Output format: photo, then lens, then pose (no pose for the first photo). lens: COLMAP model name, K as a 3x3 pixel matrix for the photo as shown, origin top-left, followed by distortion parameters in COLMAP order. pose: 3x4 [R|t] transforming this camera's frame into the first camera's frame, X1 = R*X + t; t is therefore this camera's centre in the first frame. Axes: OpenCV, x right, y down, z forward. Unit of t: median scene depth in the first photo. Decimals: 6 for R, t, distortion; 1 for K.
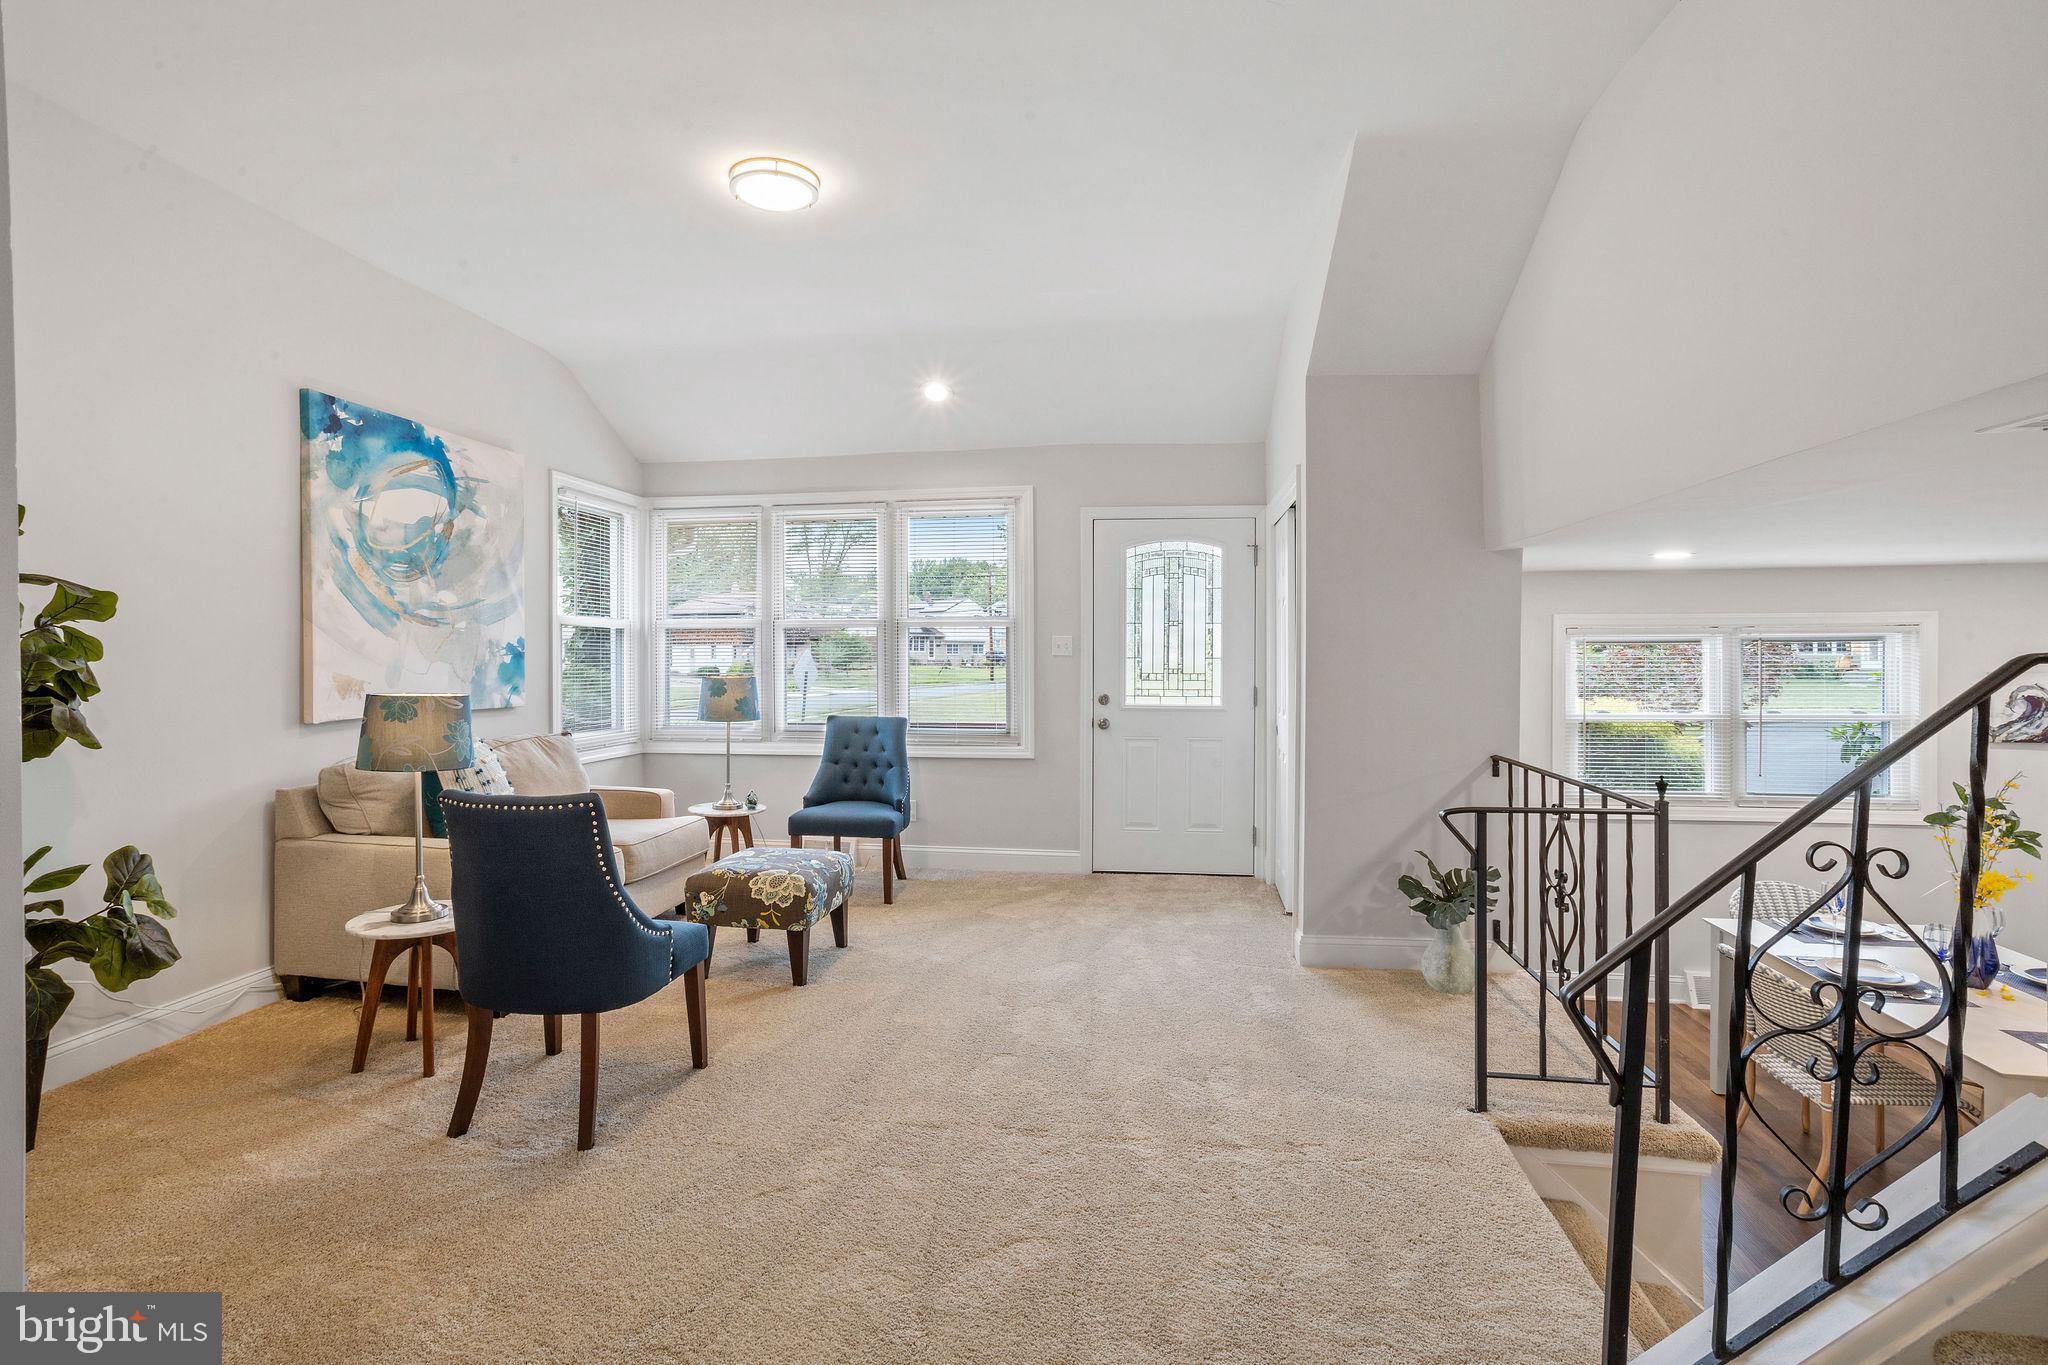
lens RADIAL K [[993.5, 0, 1008.9], [0, 993.5, 660.8], [0, 0, 1]] dist [-0.057569, 0.045194]
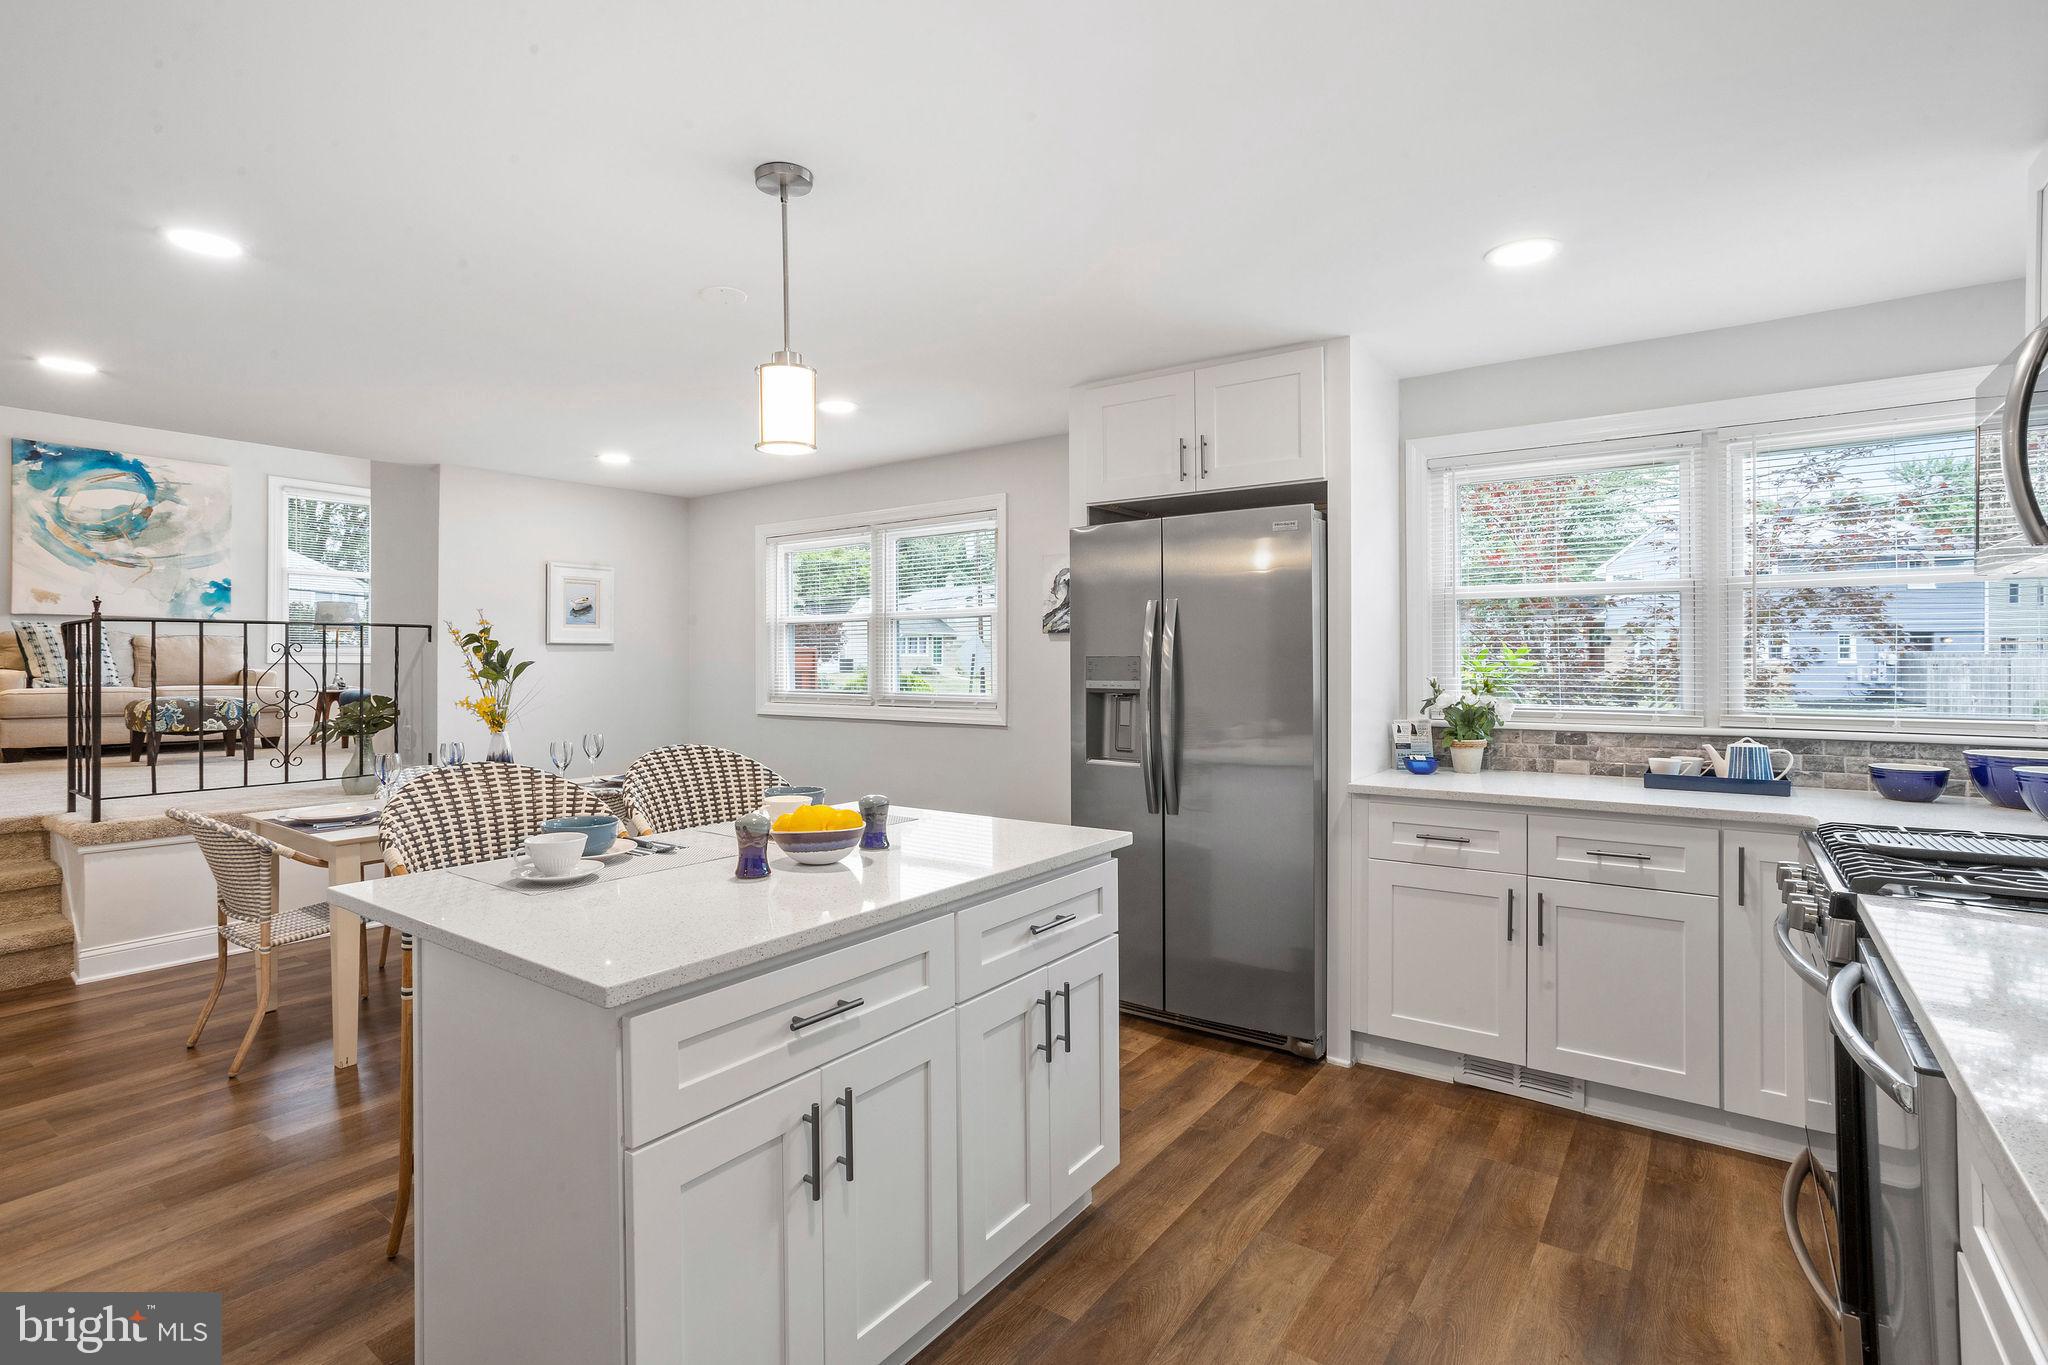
lens RADIAL K [[993.6, 0, 1002.4], [0, 993.6, 652.6], [0, 0, 1]] dist [-0.067626, 0.039905]
pose [[0.885758, -0.000727, -0.464147, 1.602611], [-0.008678, 0.999798, -0.018126, 0.135457], [0.464066, 0.020083, 0.885573, 0.198103]]
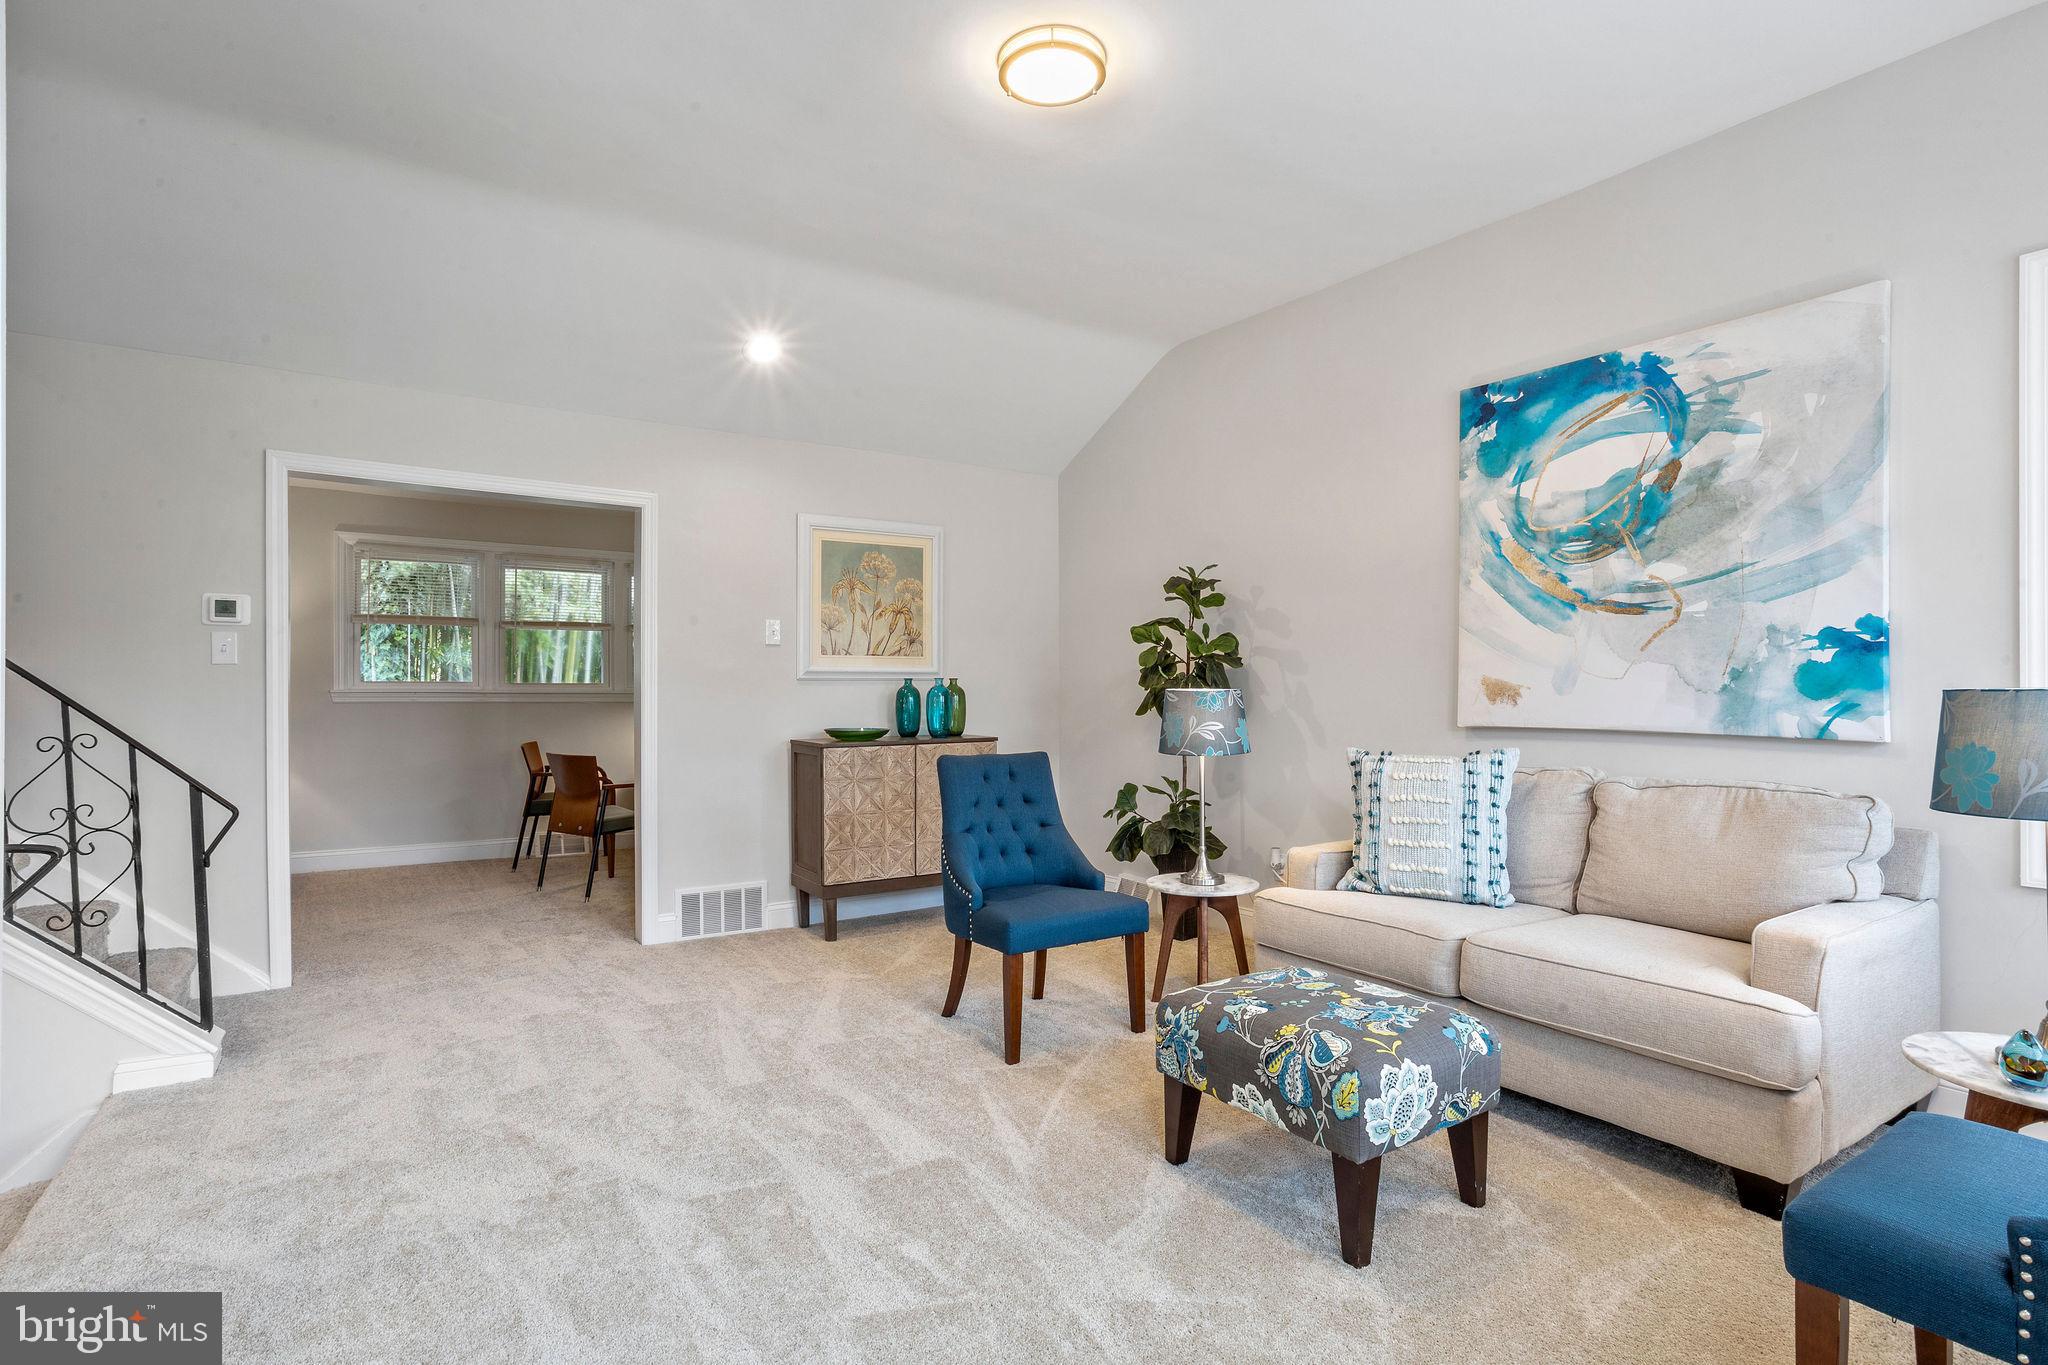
lens RADIAL K [[1008.4, 0, 1029.0], [0, 1008.4, 696.2], [0, 0, 1]] dist [-0.013308, 0.000767]
pose [[-0.729028, 0.001603, -0.684482, 0.265687], [-0.010083, 0.999864, 0.013081, 0.021513], [0.684410, 0.016438, -0.728912, 1.242667]]
